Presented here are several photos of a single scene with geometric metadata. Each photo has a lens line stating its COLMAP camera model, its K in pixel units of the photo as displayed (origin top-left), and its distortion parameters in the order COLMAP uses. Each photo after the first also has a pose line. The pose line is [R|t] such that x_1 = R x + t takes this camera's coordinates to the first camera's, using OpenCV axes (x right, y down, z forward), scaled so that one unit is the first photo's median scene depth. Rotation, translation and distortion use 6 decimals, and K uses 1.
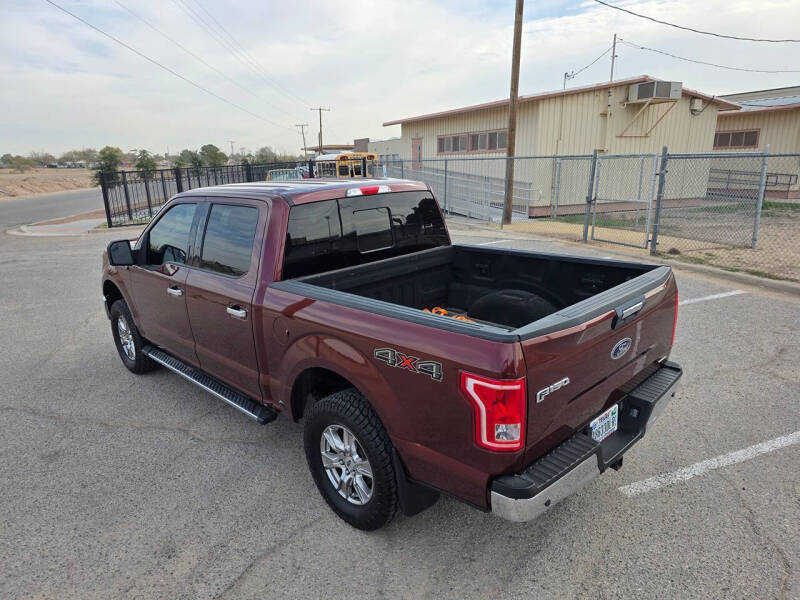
lens RADIAL K [[555.5, 0, 400.0], [0, 555.5, 300.0], [0, 0, 1]] dist [0.085720, -0.097161]
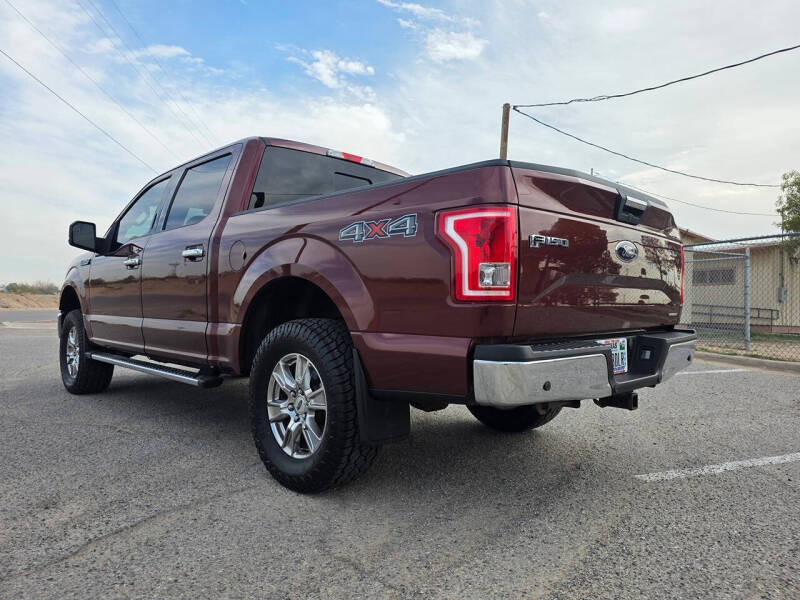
lens RADIAL K [[552.0, 0, 398.2], [0, 552.0, 278.9], [0, 0, 1]] dist [0.053098, -0.044801]
pose [[0.998593, 0.052575, 0.006912, 0.034071], [-0.048028, 0.951989, -0.302340, 0.339511], [-0.022476, 0.301583, 0.953175, 0.175004]]
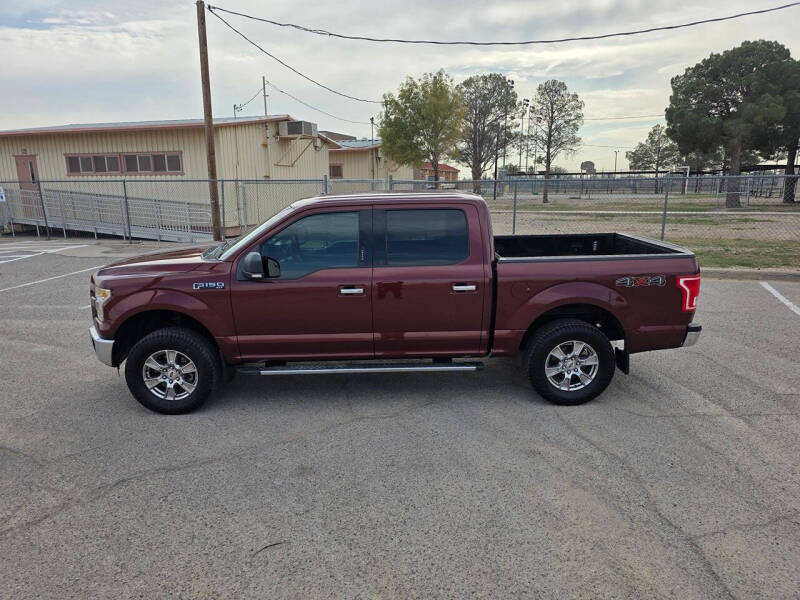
lens RADIAL K [[561.4, 0, 400.0], [0, 561.4, 300.0], [0, 0, 1]] dist [0.044069, -0.032247]
pose [[0.669013, -0.139519, 0.730039, -1.472483], [0.175406, 0.984117, 0.027334, -0.013194], [-0.722257, 0.109766, 0.682859, 0.240192]]
